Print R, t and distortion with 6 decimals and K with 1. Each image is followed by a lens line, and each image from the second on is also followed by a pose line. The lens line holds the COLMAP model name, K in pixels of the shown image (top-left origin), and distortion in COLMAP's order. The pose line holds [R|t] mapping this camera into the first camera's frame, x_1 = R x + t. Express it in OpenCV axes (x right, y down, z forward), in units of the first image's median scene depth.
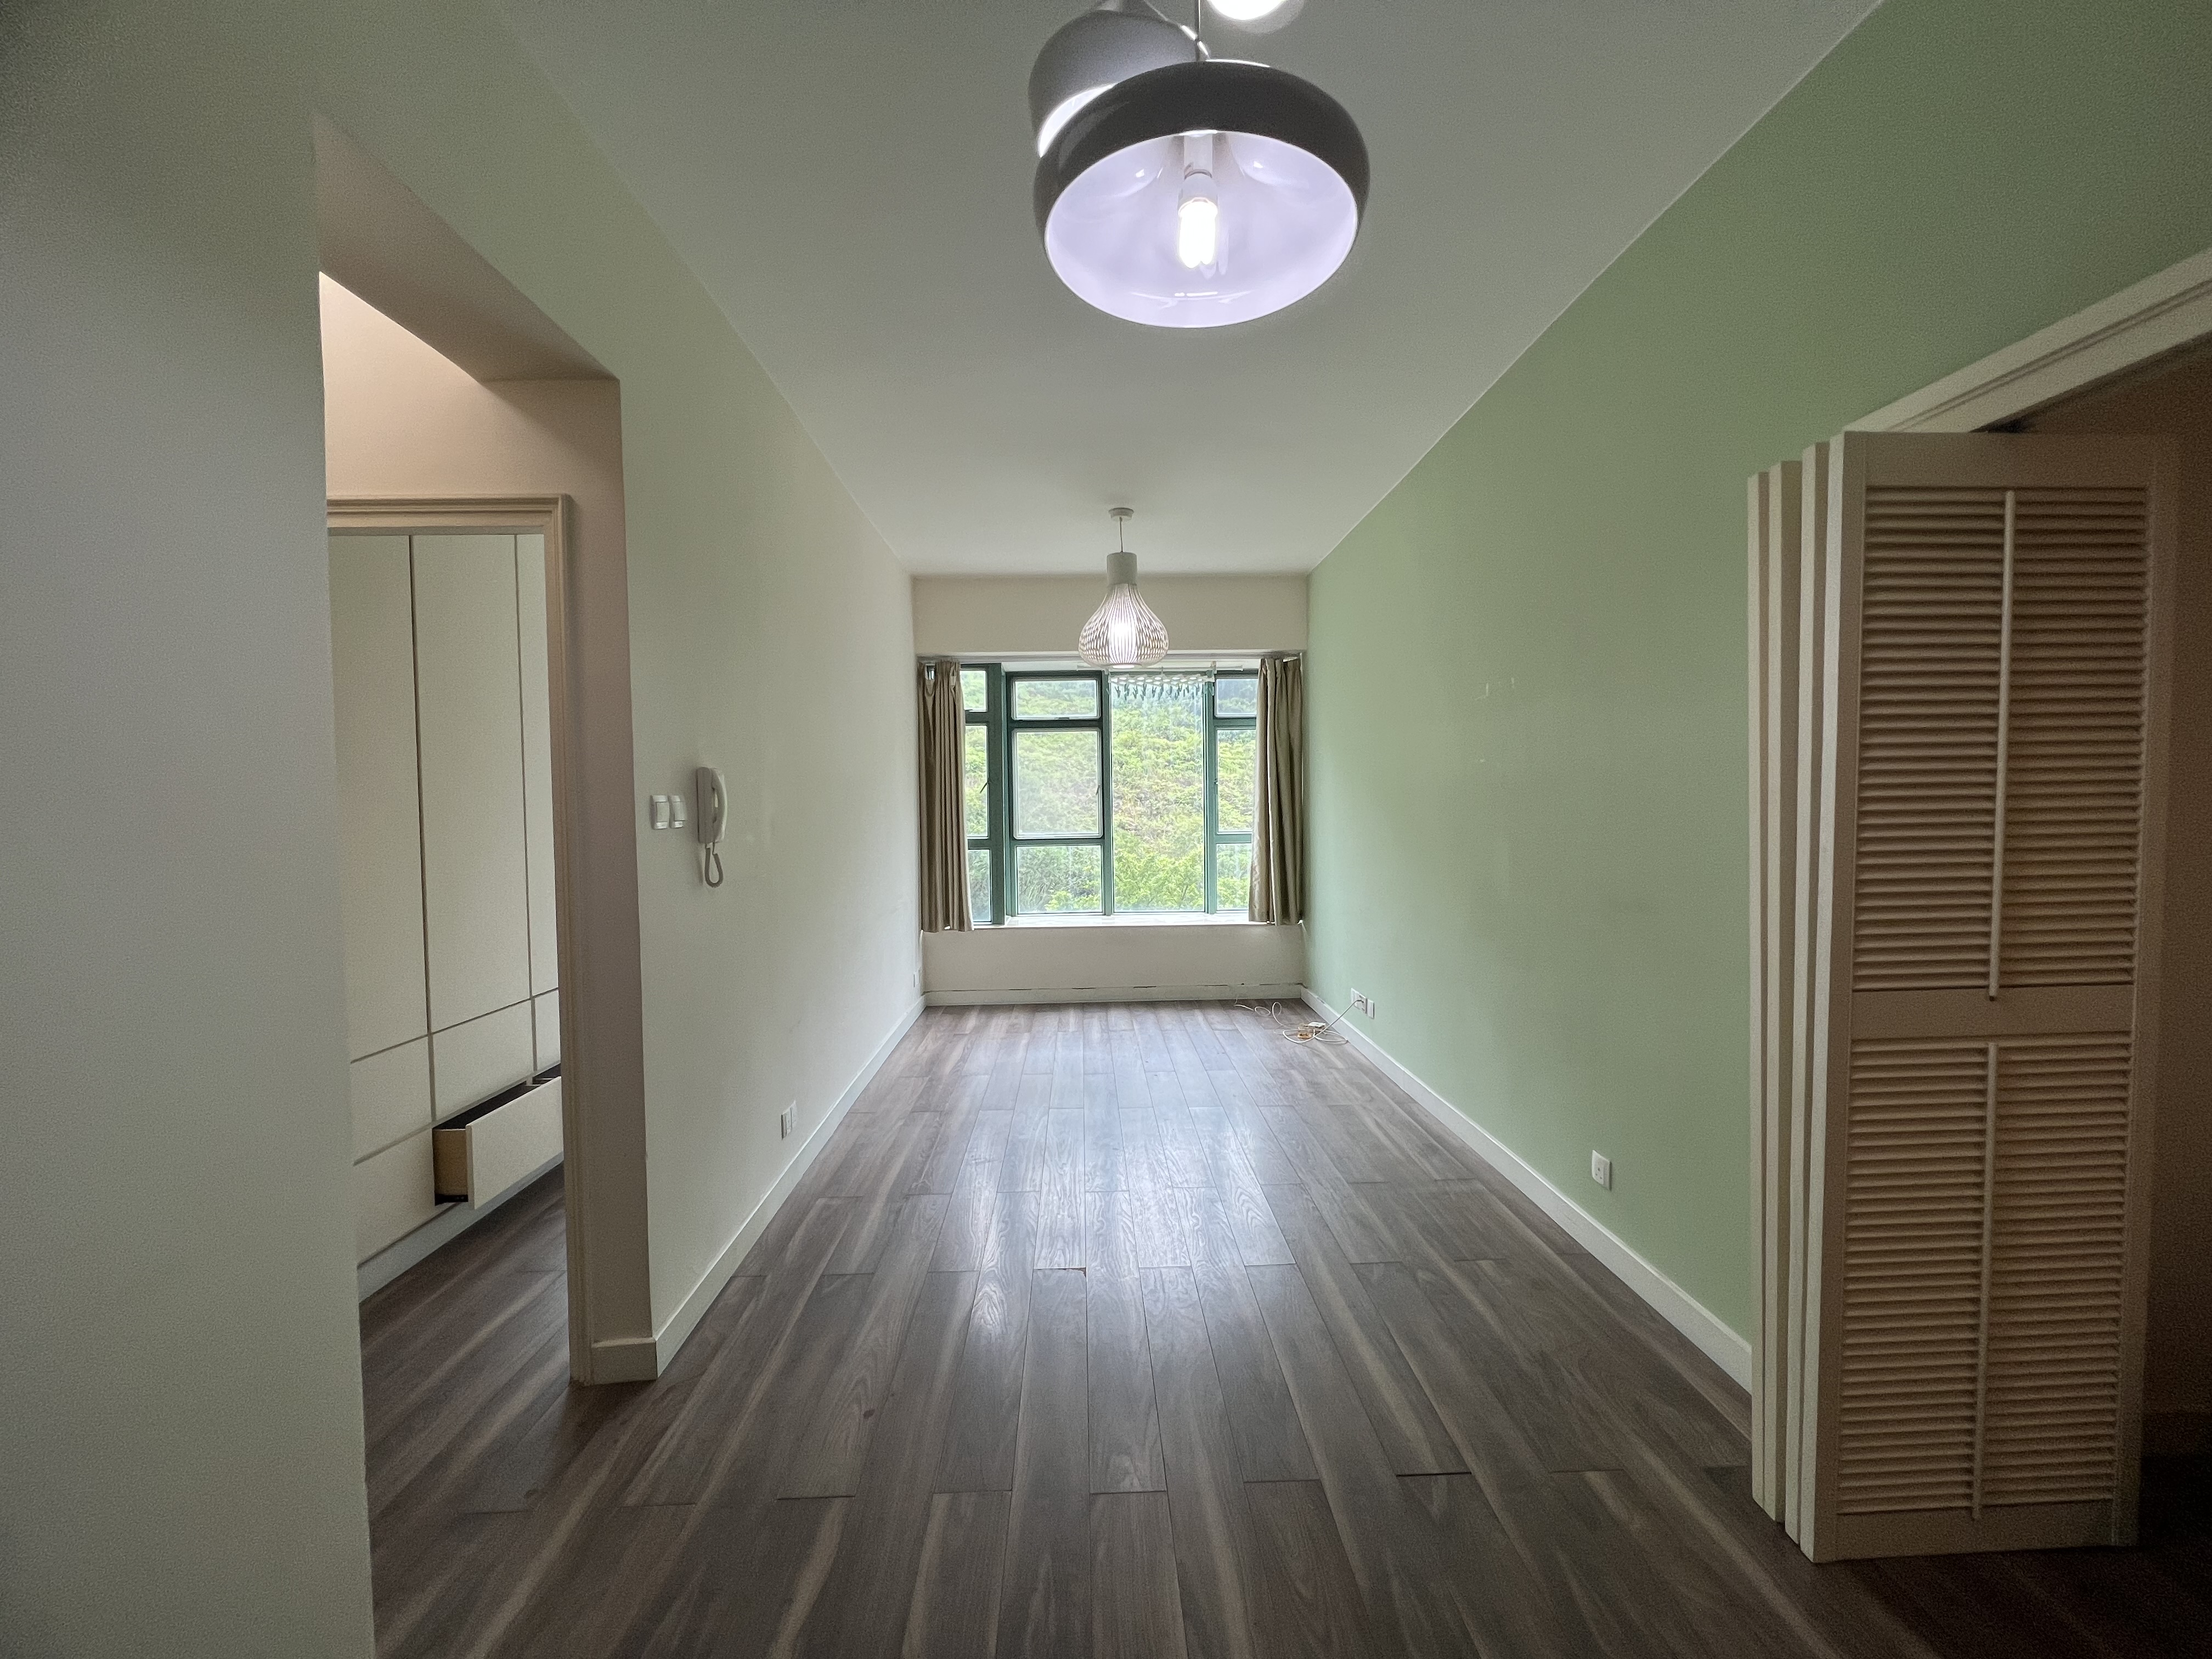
lens RADIAL K [[883.2, 0, 1102.8], [0, 883.2, 832.3], [0, 0, 1]] dist [-0.000876, 0.000014]
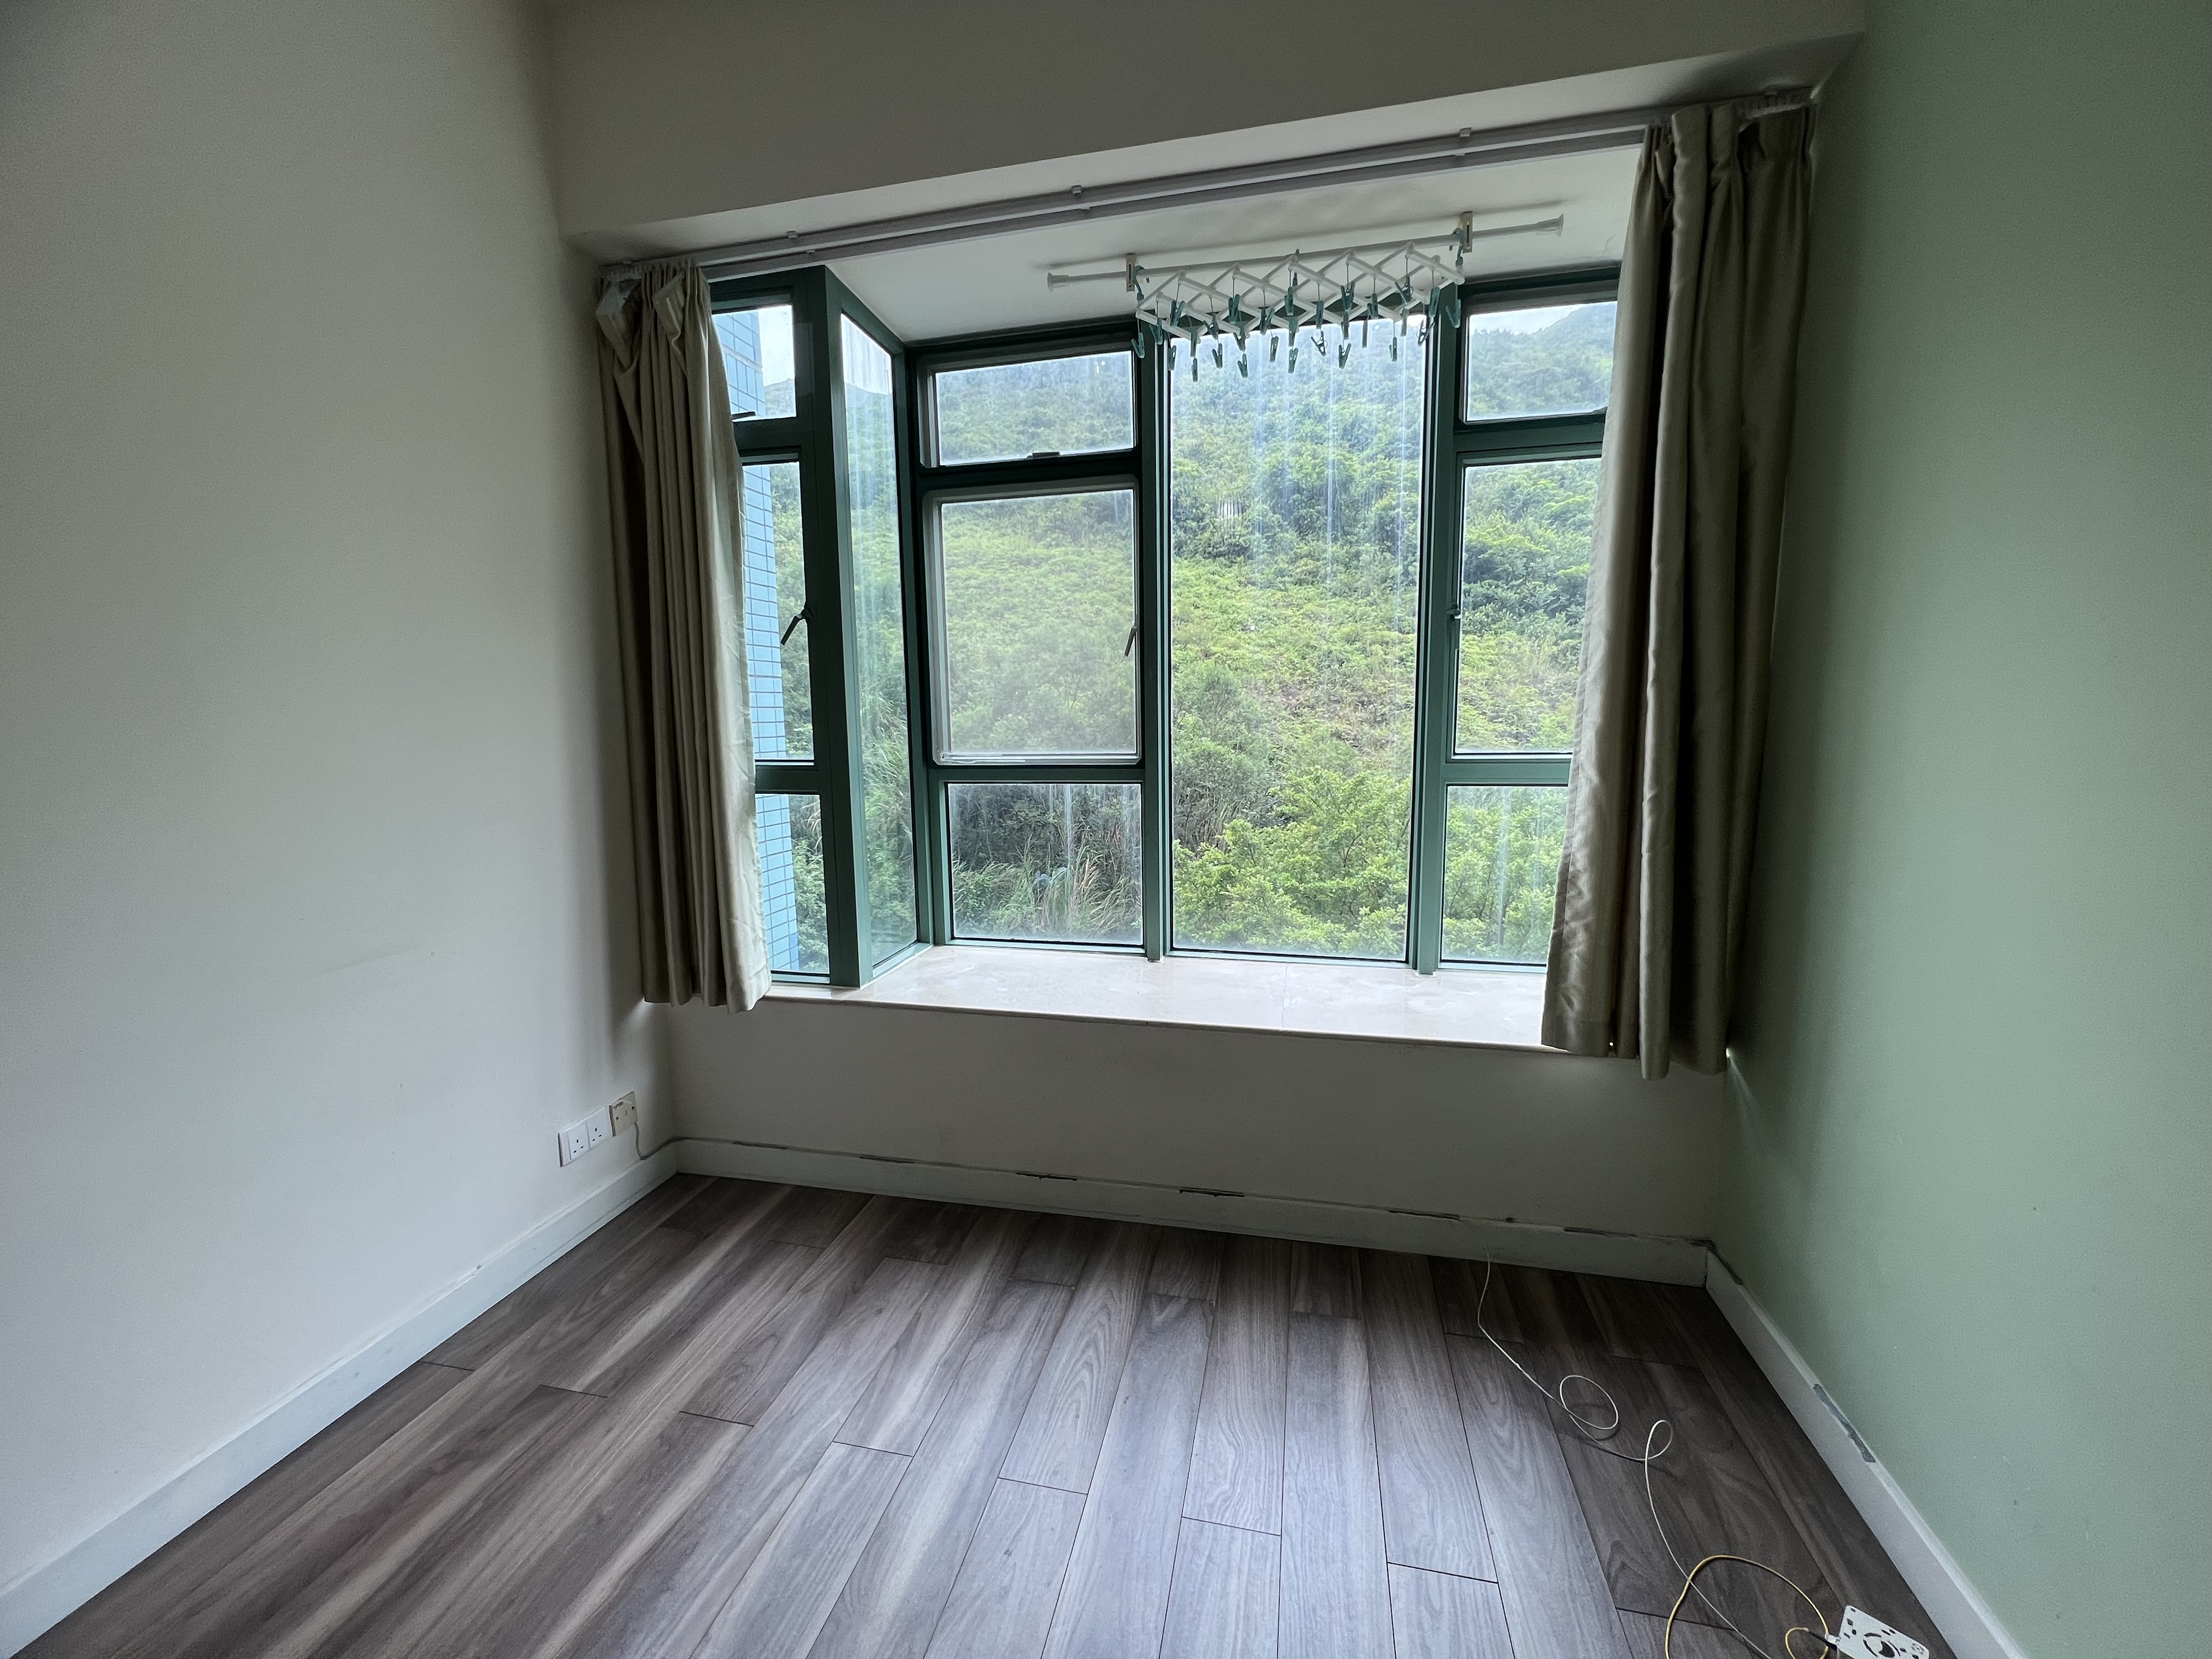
lens RADIAL K [[887.6, 0, 1104.5], [0, 887.6, 826.1], [0, 0, 1]] dist [0.001039, 0.000088]
pose [[0.969254, 0.032020, -0.243969, 0.094443], [-0.008432, 0.995237, 0.097120, -0.005286], [0.245917, -0.092077, 0.964908, 0.709793]]
